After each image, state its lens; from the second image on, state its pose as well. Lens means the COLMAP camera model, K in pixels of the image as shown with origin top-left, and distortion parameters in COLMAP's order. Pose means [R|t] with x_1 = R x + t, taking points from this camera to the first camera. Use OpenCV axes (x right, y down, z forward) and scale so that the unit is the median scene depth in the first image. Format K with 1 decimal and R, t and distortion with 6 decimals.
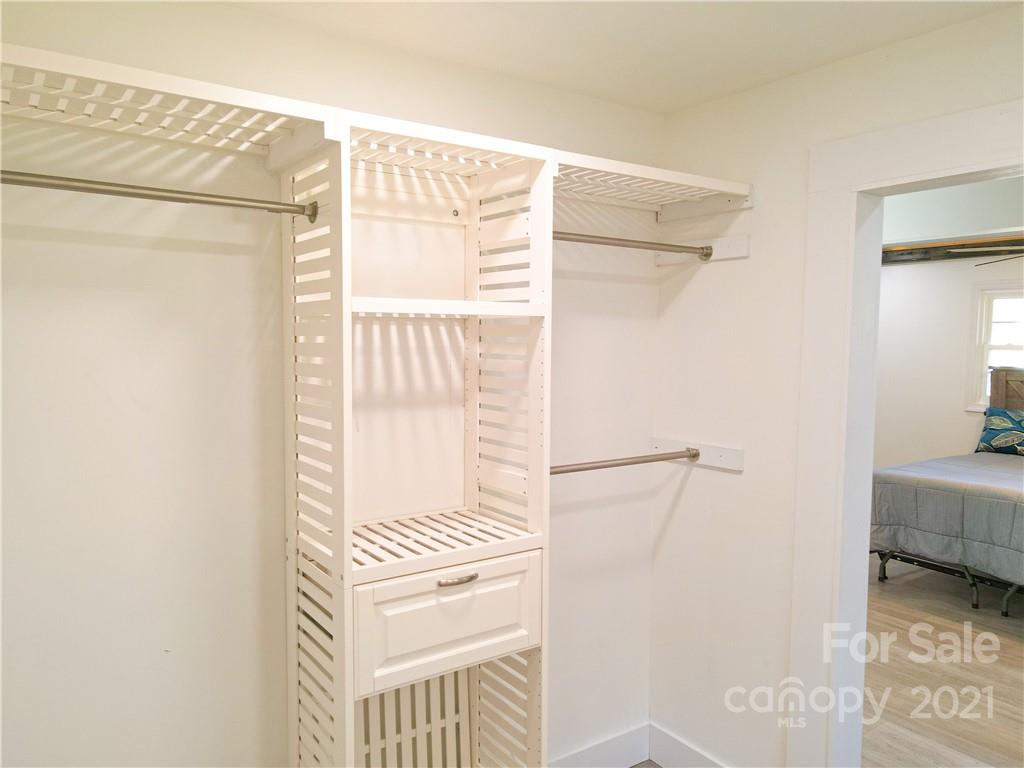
lens RADIAL K [[751.9, 0, 508.4], [0, 751.9, 388.2], [0, 0, 1]] dist [0.002602, 0.026878]
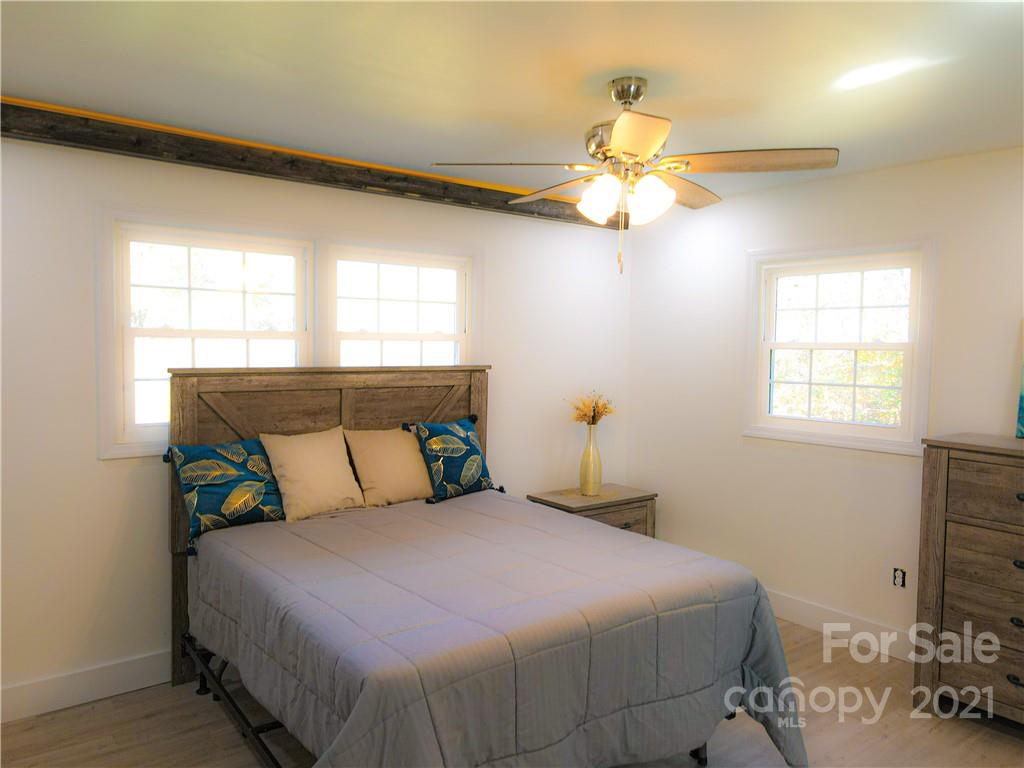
lens RADIAL K [[720.5, 0, 514.5], [0, 720.5, 395.2], [0, 0, 1]] dist [0.004163, 0.003832]
pose [[-0.043795, -0.070293, 0.996565, 0.127095], [0.060942, 0.995476, 0.072894, -0.033623], [-0.997180, 0.063925, -0.039313, 0.806744]]
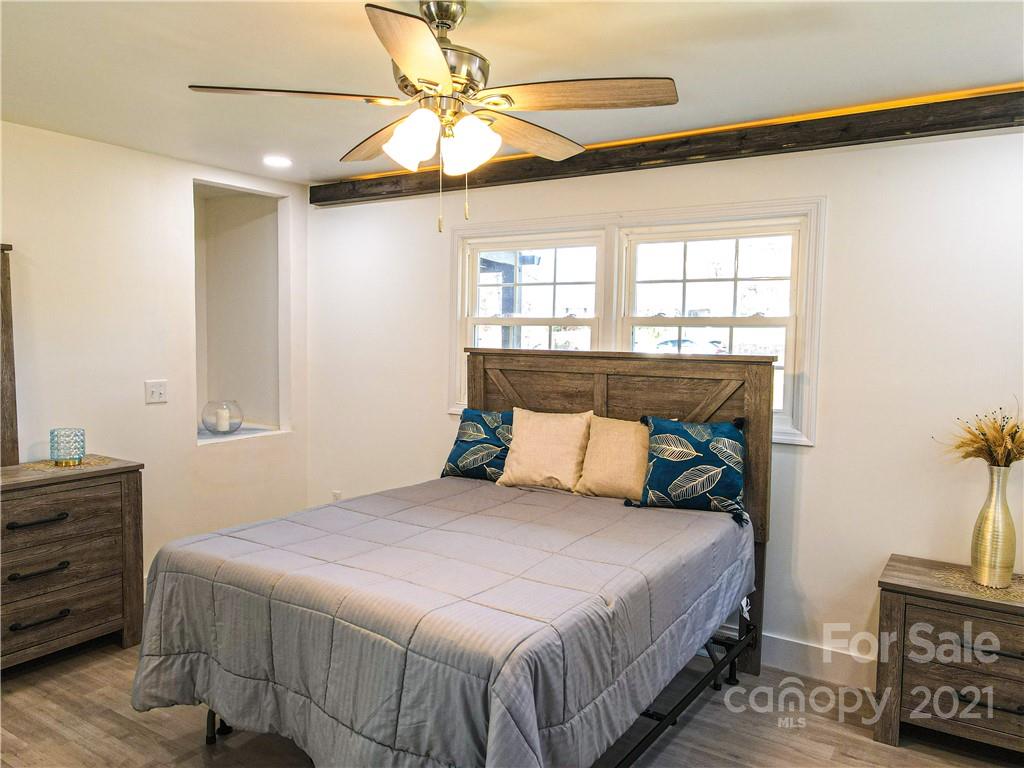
lens RADIAL K [[751.9, 0, 508.4], [0, 751.9, 388.2], [0, 0, 1]] dist [0.002602, 0.026878]
pose [[0.927718, -0.021557, 0.372658, 0.432728], [0.017975, 0.999753, 0.013084, -0.001273], [-0.372848, -0.005440, 0.927876, 0.366825]]
